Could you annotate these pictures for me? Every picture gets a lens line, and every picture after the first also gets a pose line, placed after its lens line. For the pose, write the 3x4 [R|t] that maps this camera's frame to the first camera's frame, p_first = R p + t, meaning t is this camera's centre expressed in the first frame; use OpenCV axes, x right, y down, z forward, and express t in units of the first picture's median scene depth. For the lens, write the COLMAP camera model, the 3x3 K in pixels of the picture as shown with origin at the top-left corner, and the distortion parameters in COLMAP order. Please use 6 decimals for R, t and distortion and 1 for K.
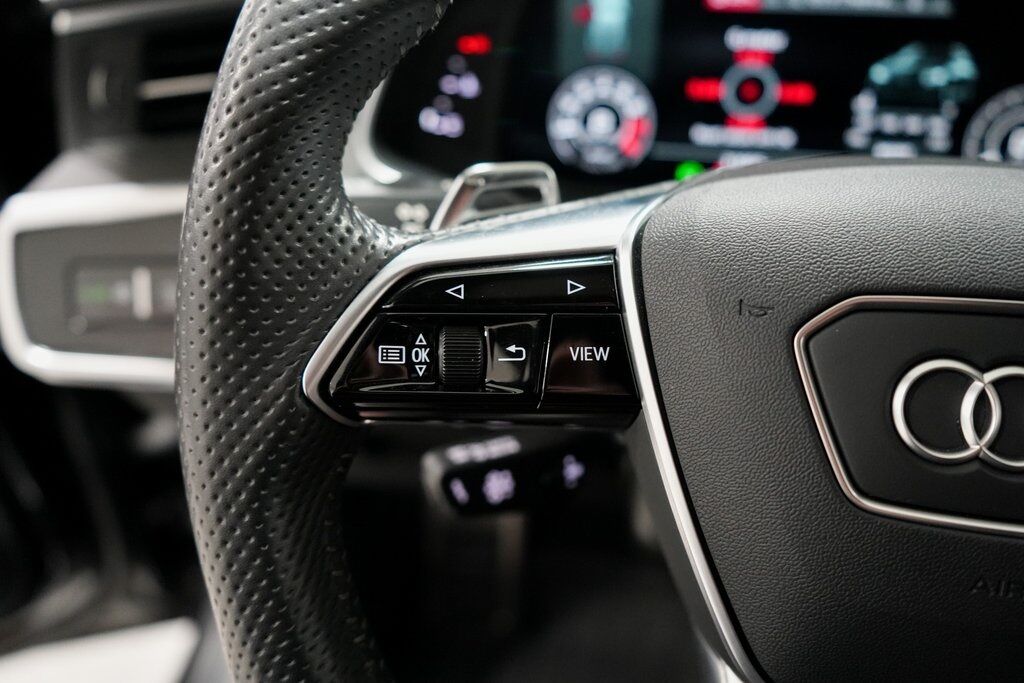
lens RADIAL K [[825.0, 0, 504.8], [0, 825.0, 344.5], [0, 0, 1]] dist [-0.006945, 0.010214]
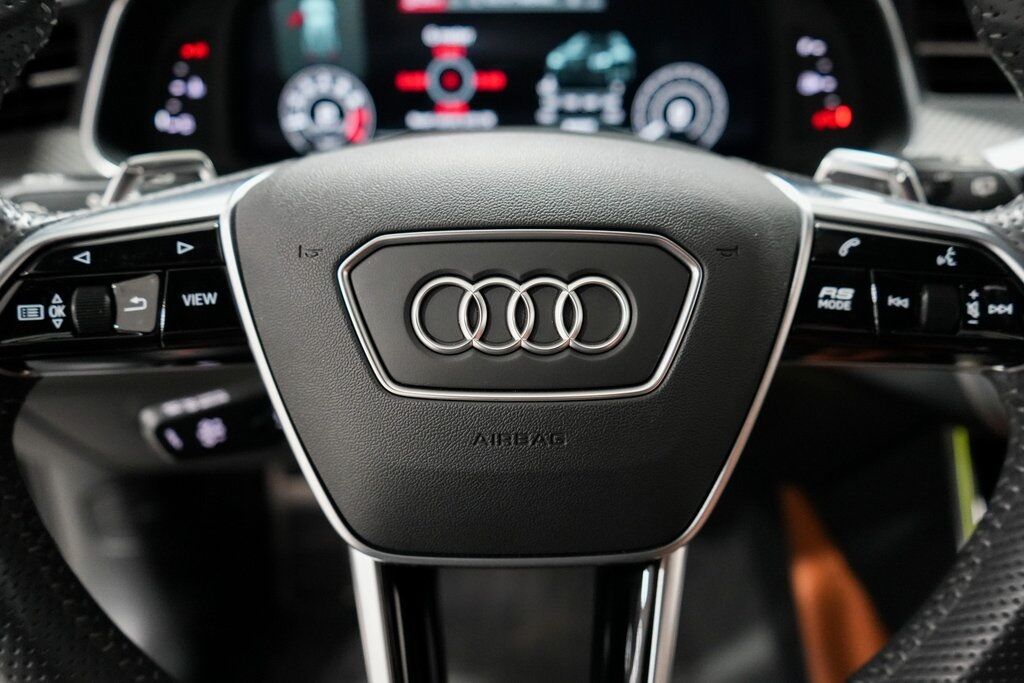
lens RADIAL K [[825.0, 0, 503.8], [0, 825.0, 340.5], [0, 0, 1]] dist [-0.006945, 0.010214]
pose [[0.987759, -0.088787, 0.128255, 0.201323], [0.088404, 0.996047, 0.008684, 0.053225], [-0.128519, 0.002761, 0.991703, -0.157787]]
